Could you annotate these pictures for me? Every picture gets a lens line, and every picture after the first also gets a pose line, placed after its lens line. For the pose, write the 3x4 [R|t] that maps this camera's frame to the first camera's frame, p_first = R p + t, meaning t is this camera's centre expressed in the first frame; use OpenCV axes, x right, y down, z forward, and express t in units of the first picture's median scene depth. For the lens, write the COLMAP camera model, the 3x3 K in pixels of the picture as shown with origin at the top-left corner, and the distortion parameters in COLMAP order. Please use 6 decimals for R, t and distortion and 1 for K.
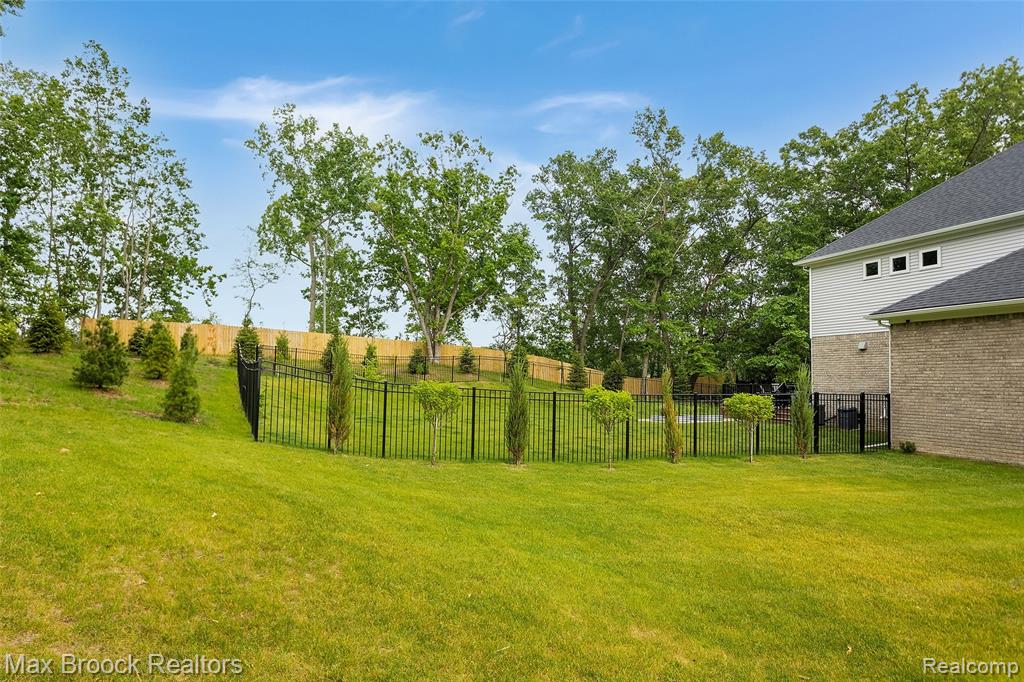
lens RADIAL K [[607.8, 0, 511.3], [0, 607.8, 354.7], [0, 0, 1]] dist [0.000568, -0.000013]
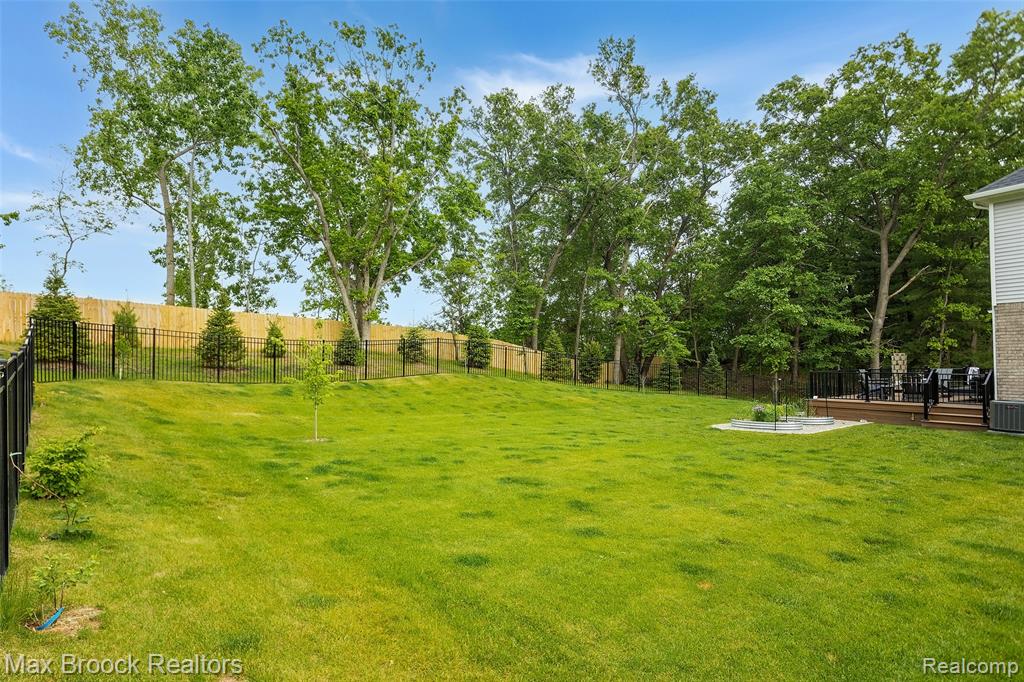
lens RADIAL K [[564.3, 0, 512.9], [0, 564.3, 364.5], [0, 0, 1]] dist [0.012244, 0.000556]
pose [[0.969942, -0.022281, 0.242312, -0.101405], [0.011635, 0.998907, 0.045279, 0.002826], [-0.243056, -0.041099, 0.969141, 0.257057]]
